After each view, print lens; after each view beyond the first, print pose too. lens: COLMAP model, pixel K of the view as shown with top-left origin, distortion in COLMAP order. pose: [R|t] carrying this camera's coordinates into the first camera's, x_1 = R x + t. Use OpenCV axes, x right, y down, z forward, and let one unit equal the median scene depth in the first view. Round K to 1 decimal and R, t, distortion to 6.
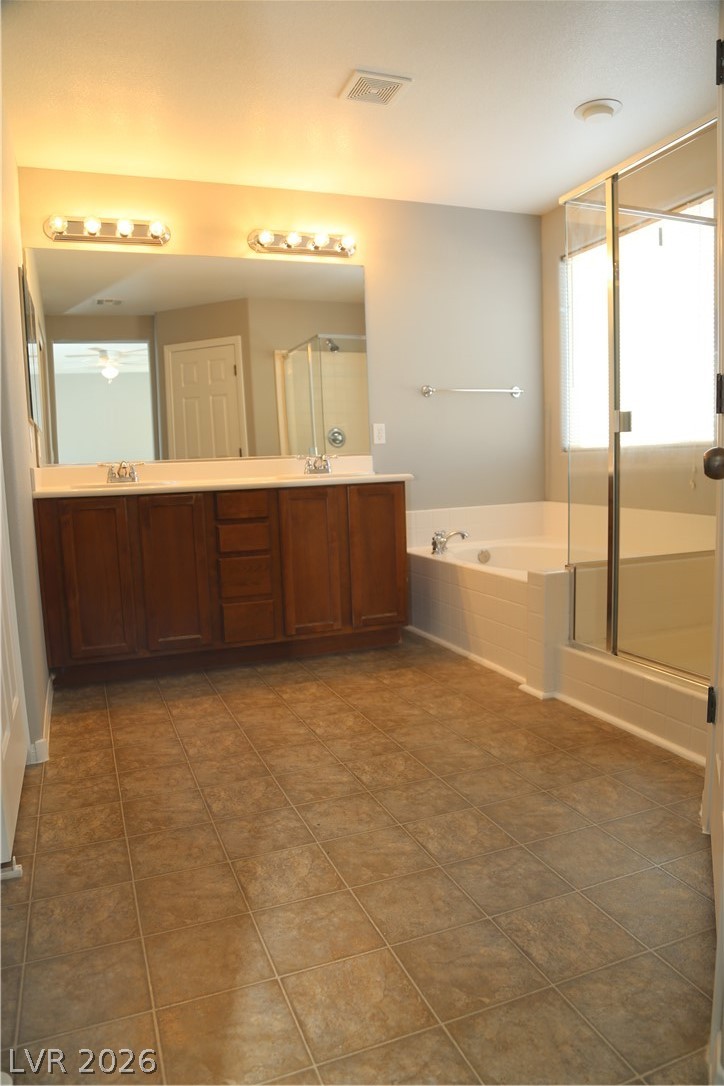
lens RADIAL K [[741.1, 0, 365.9], [0, 741.1, 535.1], [0, 0, 1]] dist [-0.086648, 0.023166]
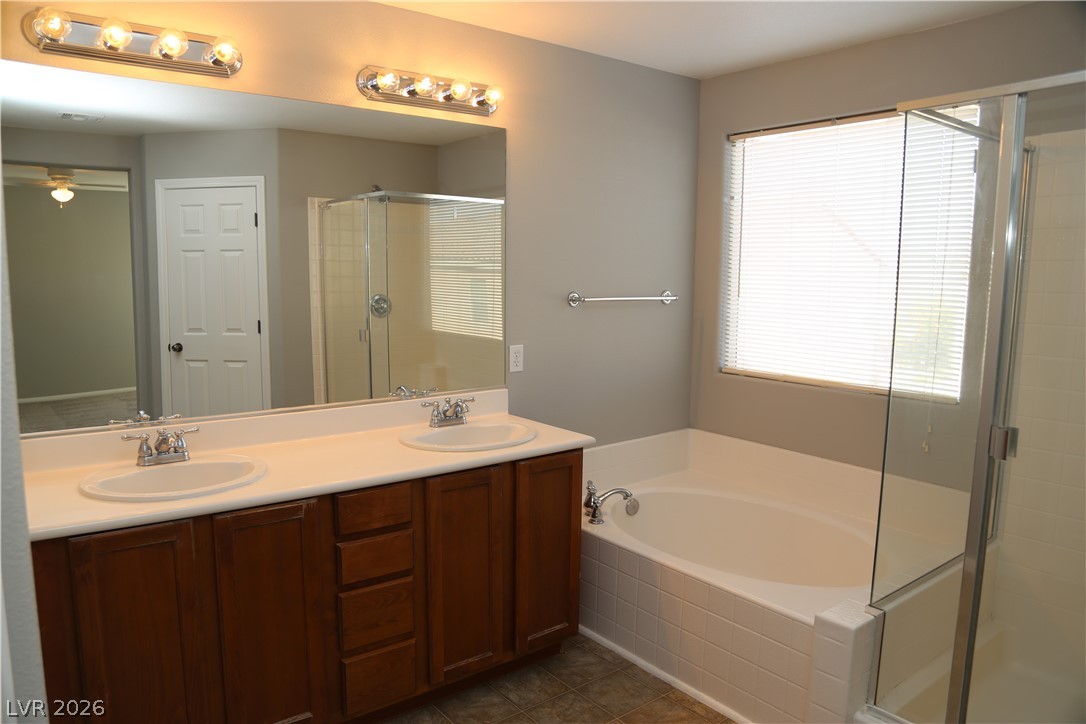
lens RADIAL K [[741.1, 0, 535.0], [0, 741.1, 370.0], [0, 0, 1]] dist [-0.086648, 0.023166]
pose [[0.961800, 0.007709, 0.273645, -0.193926], [-0.014980, 0.999588, 0.024492, -0.165511], [-0.273343, -0.027656, 0.961519, 0.322857]]
